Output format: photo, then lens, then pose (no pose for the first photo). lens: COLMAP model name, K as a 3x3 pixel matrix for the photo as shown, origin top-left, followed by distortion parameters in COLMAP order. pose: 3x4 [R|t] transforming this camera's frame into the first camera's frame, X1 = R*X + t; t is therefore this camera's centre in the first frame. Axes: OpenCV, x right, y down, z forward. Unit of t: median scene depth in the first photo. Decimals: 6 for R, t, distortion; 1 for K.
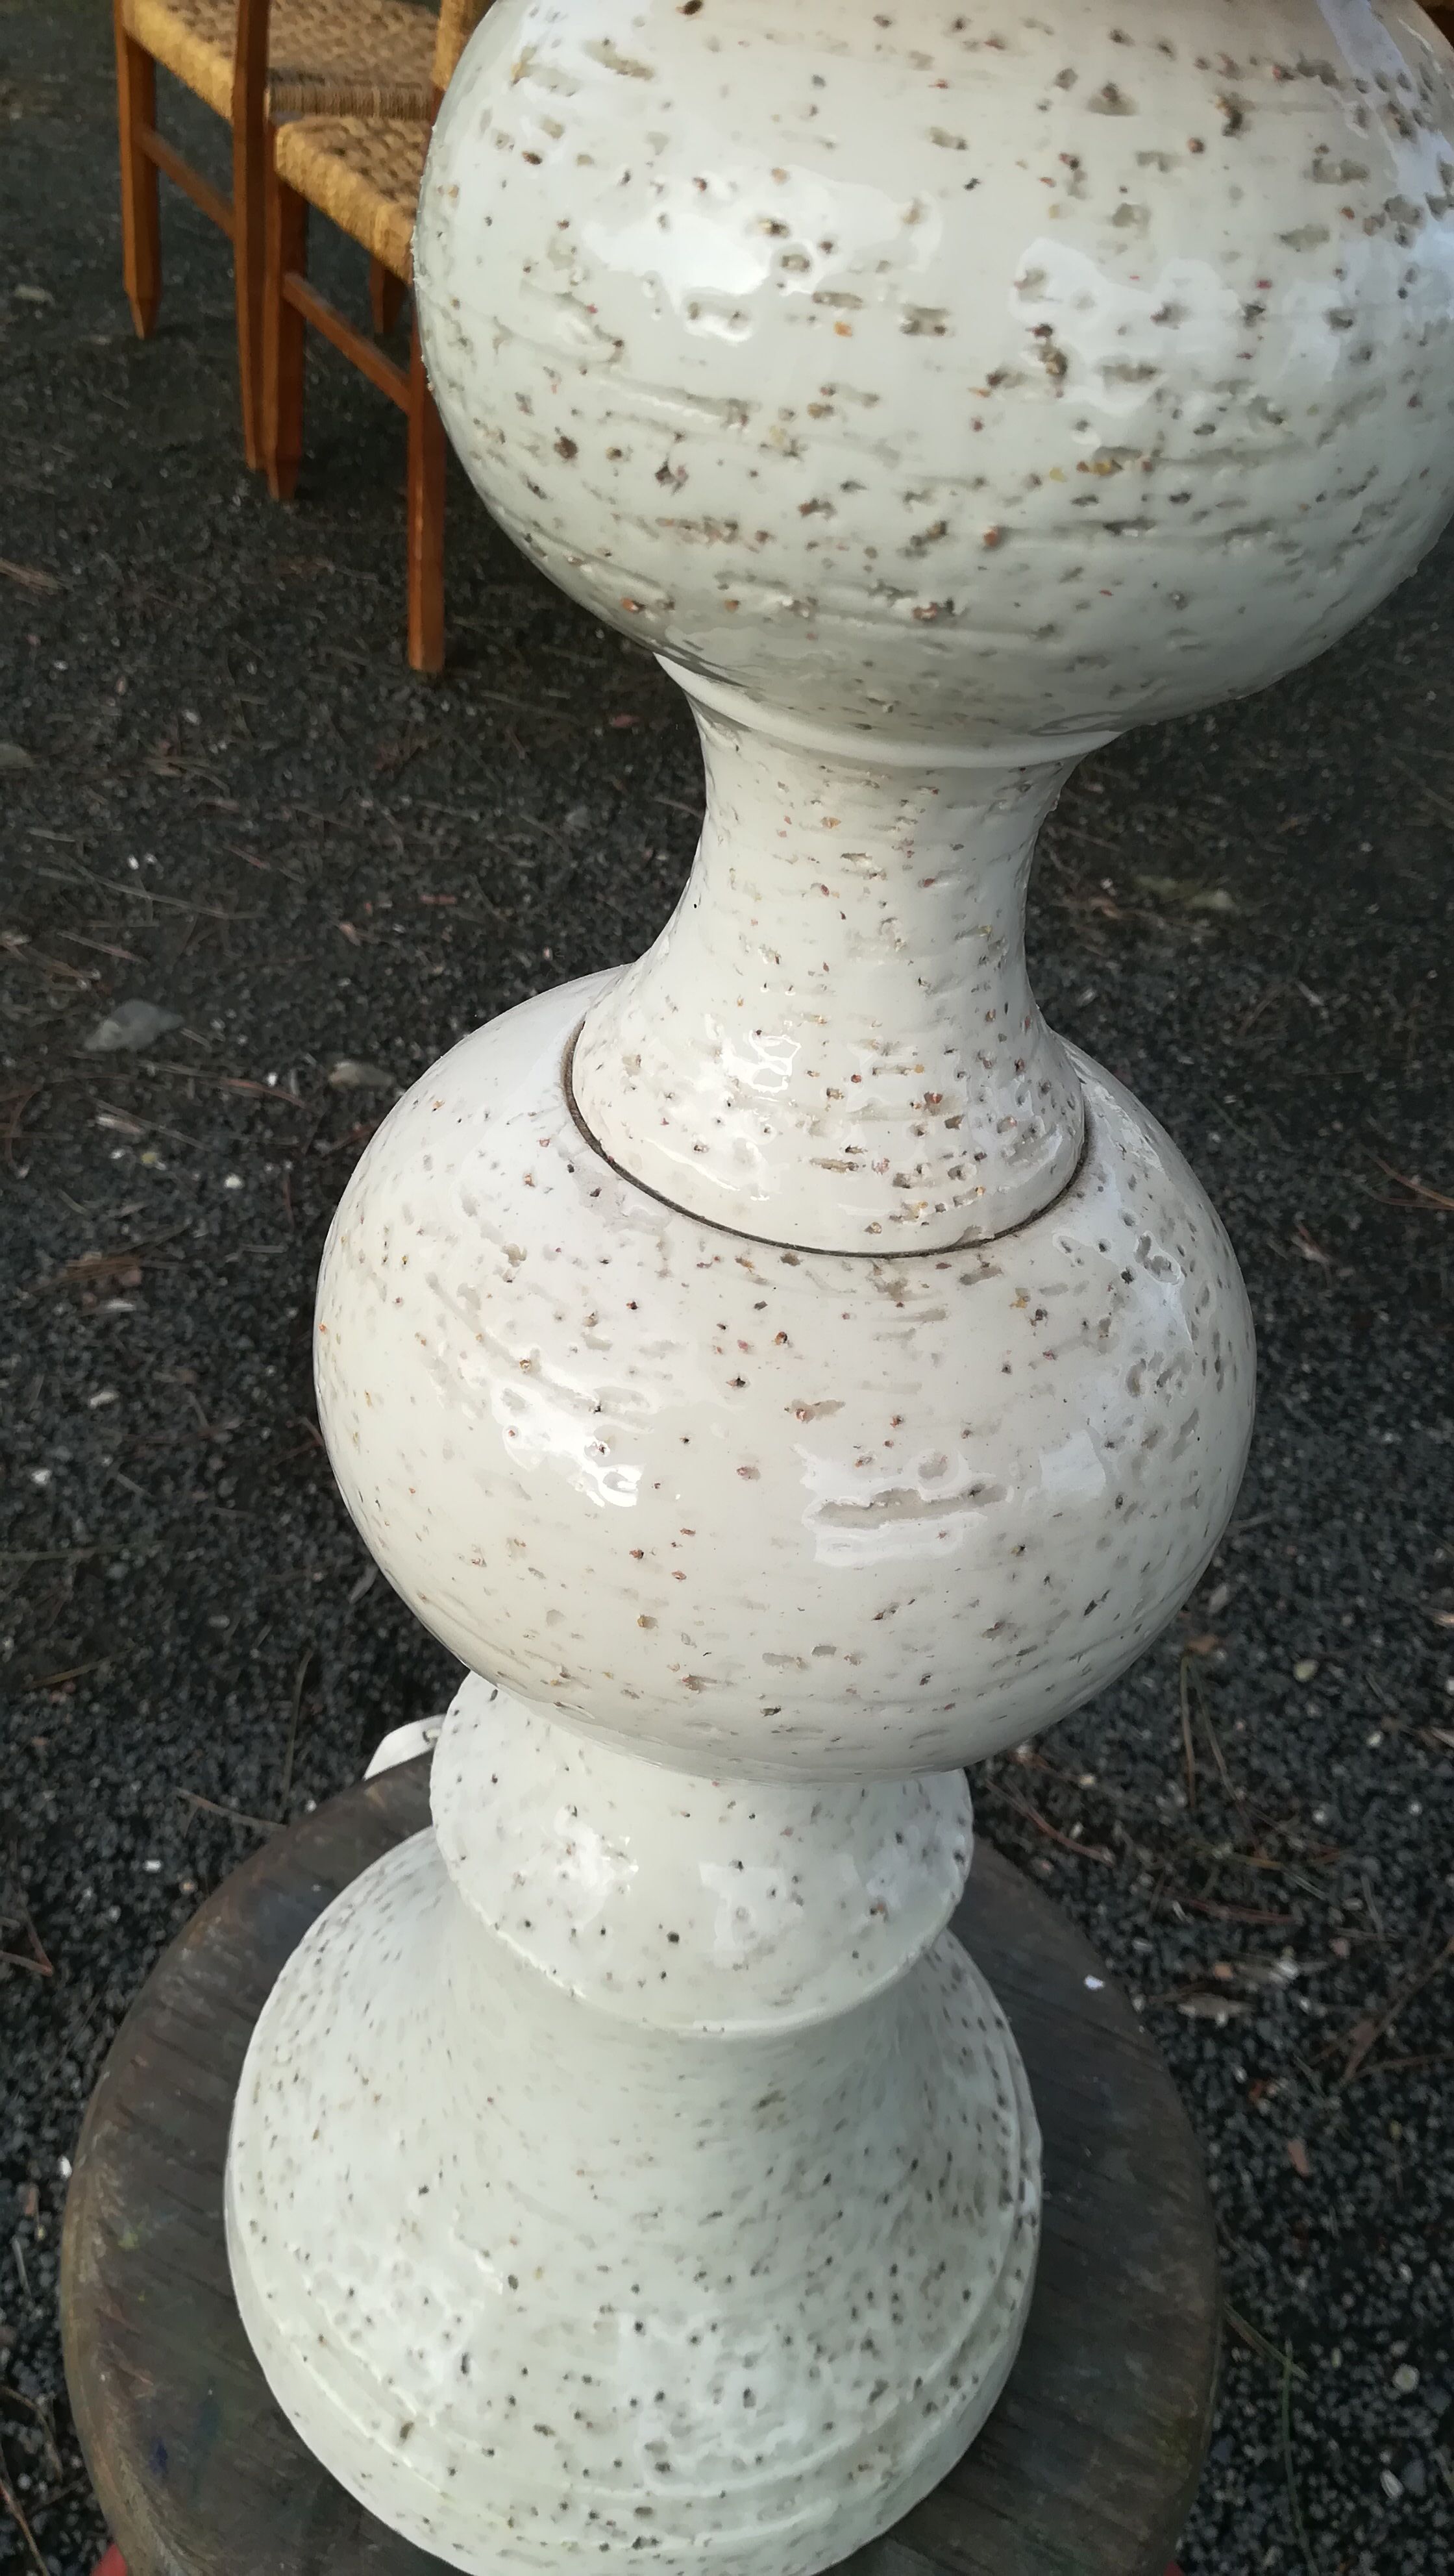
lens RADIAL K [[2153.1, 0, 735.0], [0, 2153.1, 1282.8], [0, 0, 1]] dist [0.069333, -0.033744]
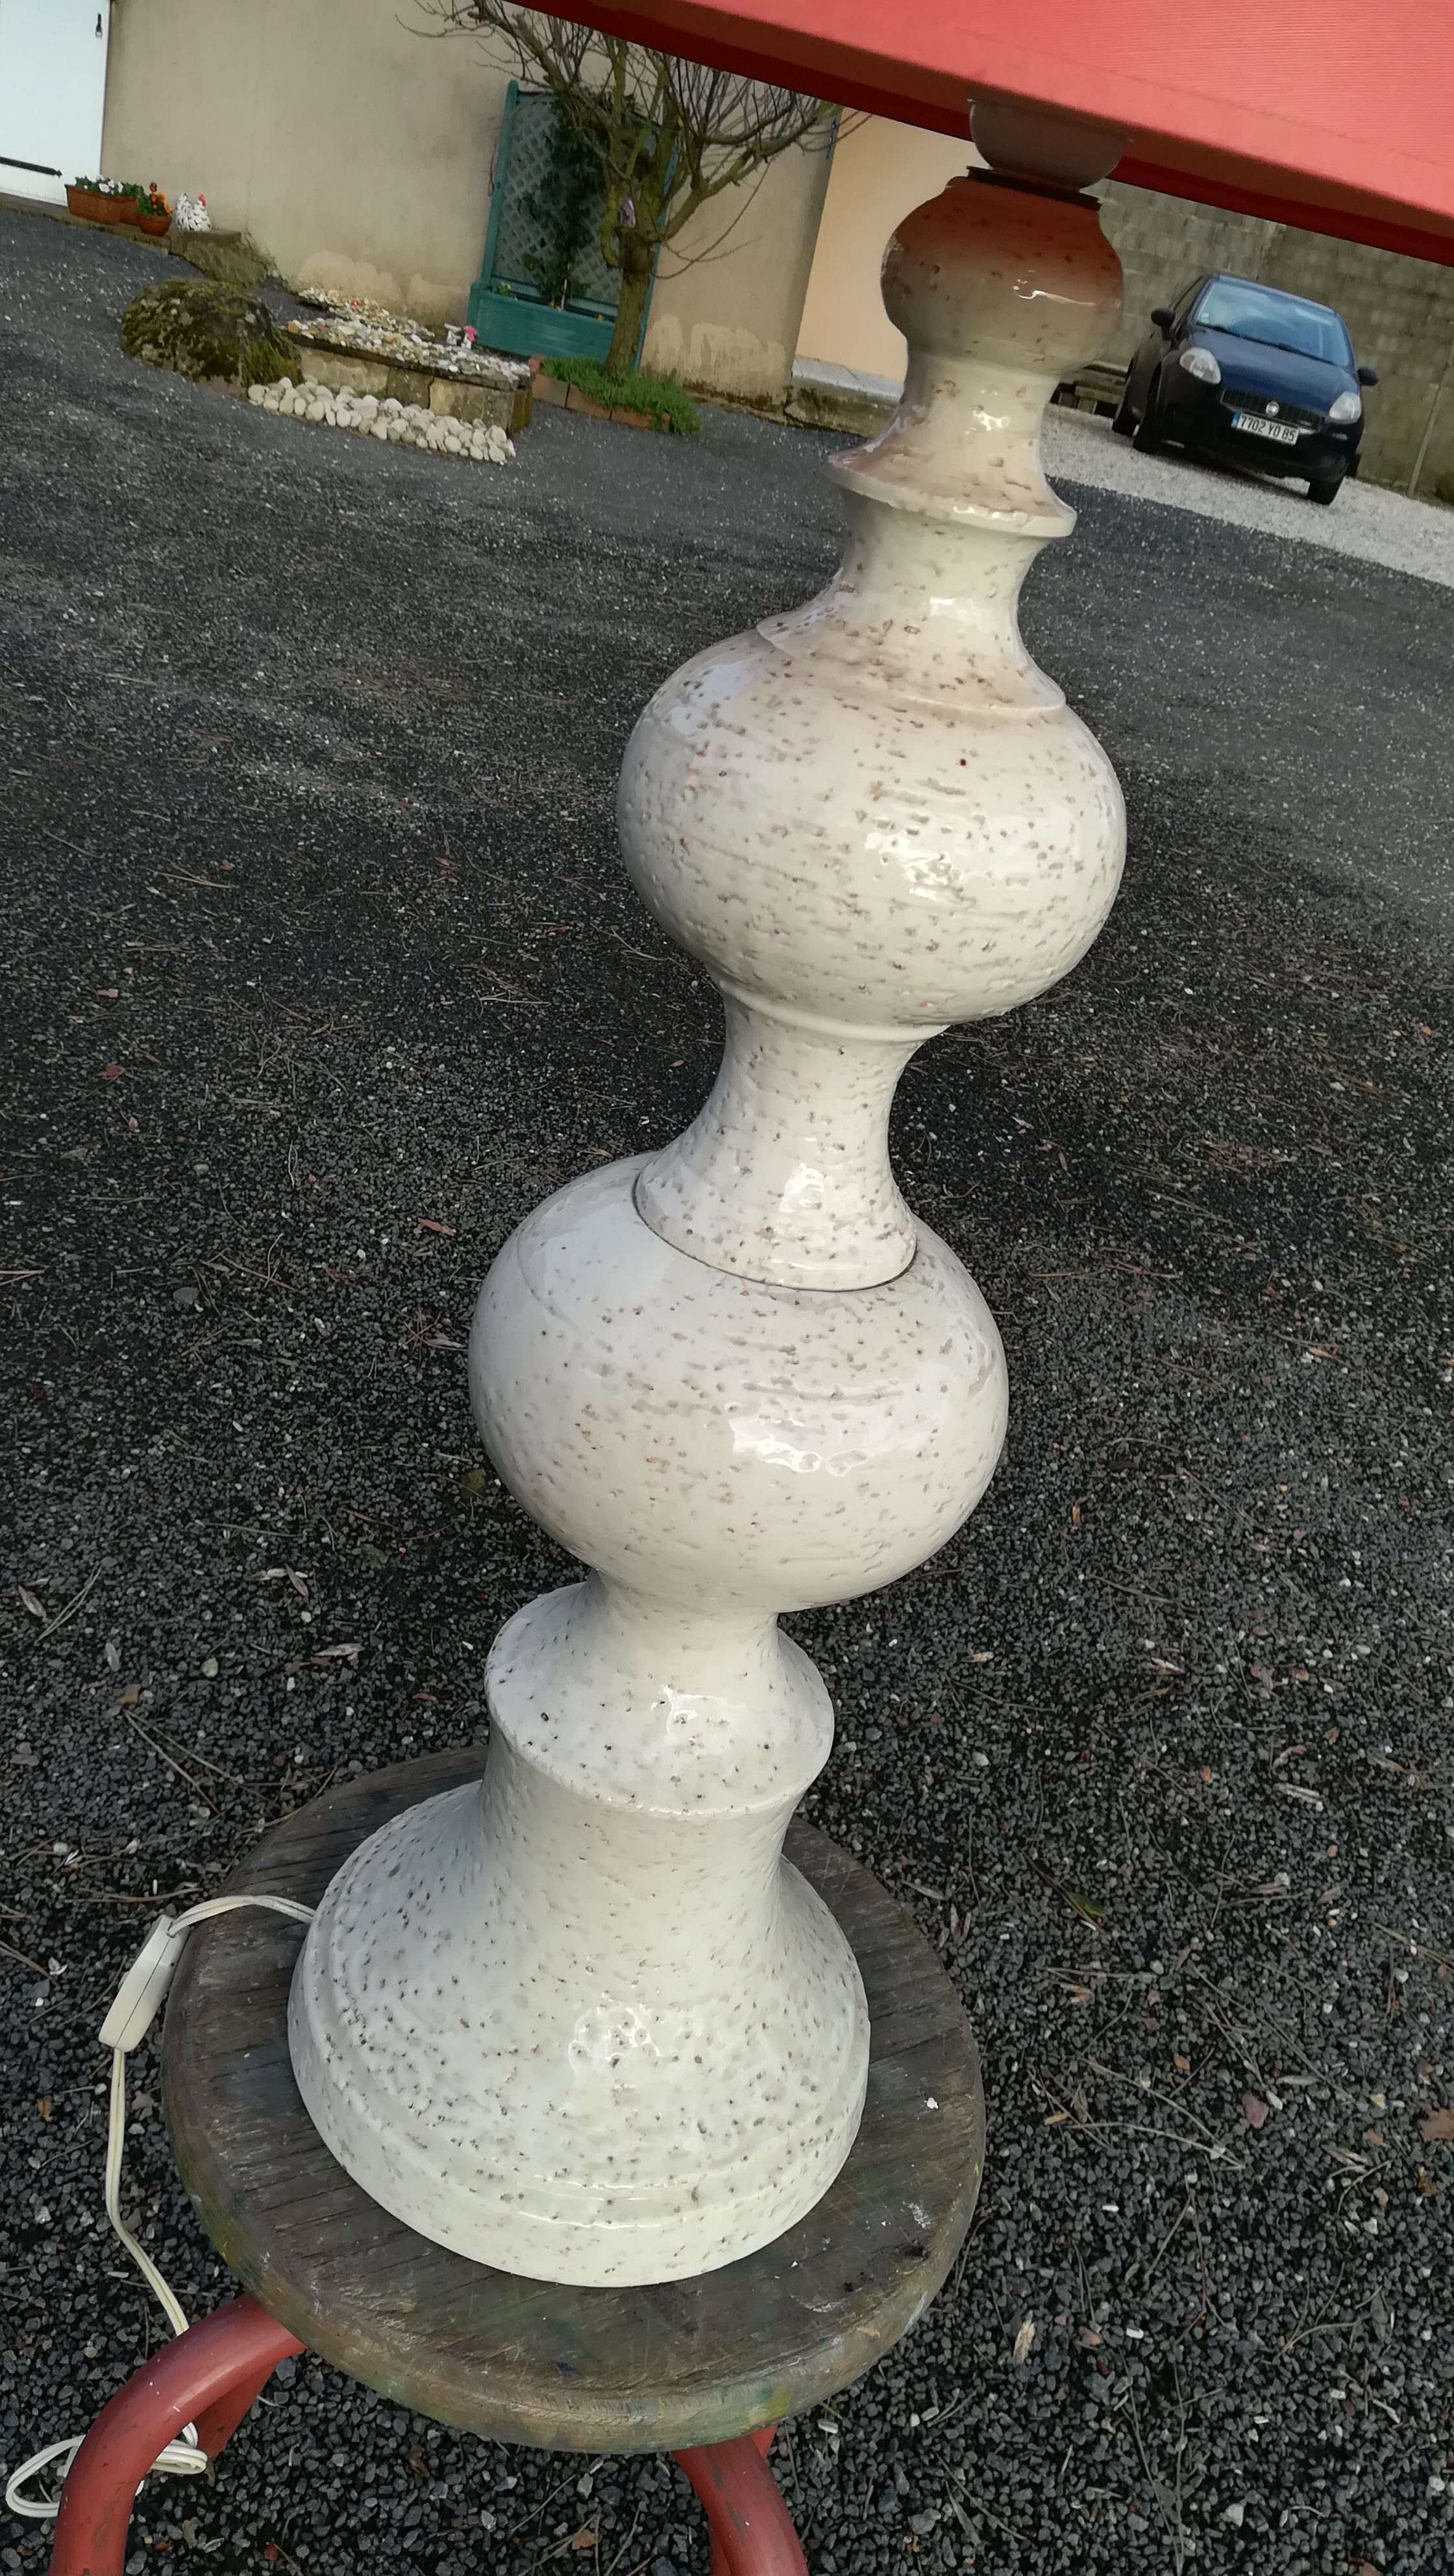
lens RADIAL K [[2153.1, 0, 749.3], [0, 2153.1, 1263.9], [0, 0, 1]] dist [0.069333, -0.033744]
pose [[0.592586, -0.364805, 0.718164, -0.345484], [0.381913, 0.912230, 0.148253, -0.089096], [-0.709214, 0.186424, 0.679898, -0.055071]]
